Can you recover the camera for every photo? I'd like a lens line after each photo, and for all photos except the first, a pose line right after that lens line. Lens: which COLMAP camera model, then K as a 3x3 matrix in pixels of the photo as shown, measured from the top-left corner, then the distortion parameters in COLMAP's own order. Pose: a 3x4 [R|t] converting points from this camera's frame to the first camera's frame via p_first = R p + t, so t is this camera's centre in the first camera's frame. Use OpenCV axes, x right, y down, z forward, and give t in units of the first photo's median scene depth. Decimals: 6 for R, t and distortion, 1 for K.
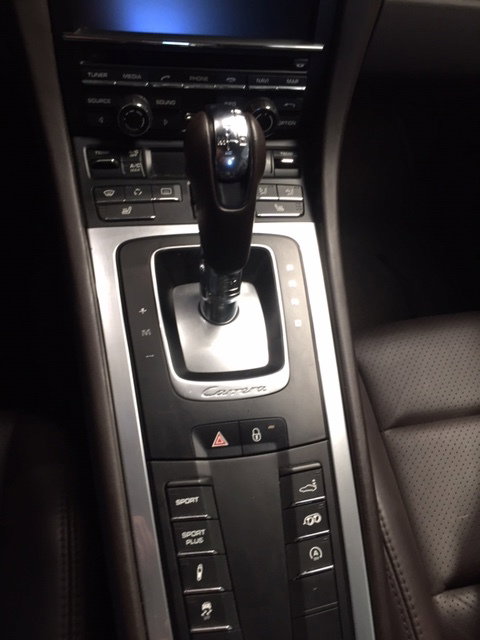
lens RADIAL K [[547.4, 0, 243.9], [0, 547.4, 322.6], [0, 0, 1]] dist [0.052911, -0.069785]
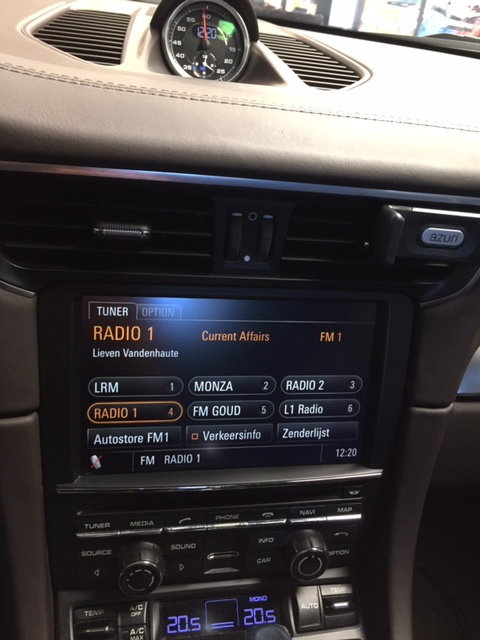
lens RADIAL K [[547.4, 0, 240.0], [0, 547.4, 320.7], [0, 0, 1]] dist [0.052911, -0.069785]
pose [[0.999962, 0.000684, -0.008745, -0.056318], [-0.003822, 0.931336, -0.364141, -0.412594], [0.007896, 0.364161, 0.931303, 0.172205]]
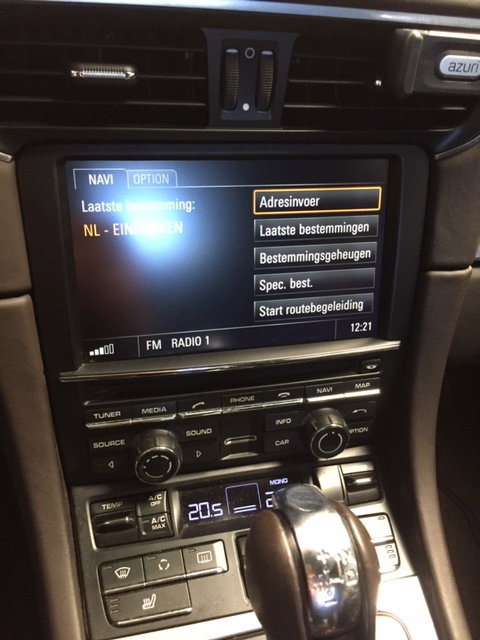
lens RADIAL K [[547.4, 0, 238.7], [0, 547.4, 319.4], [0, 0, 1]] dist [0.052911, -0.069785]
pose [[0.997288, -0.072770, 0.010973, -0.085563], [0.073016, 0.959772, -0.271120, -0.341254], [0.009197, 0.271186, 0.962483, 0.254355]]
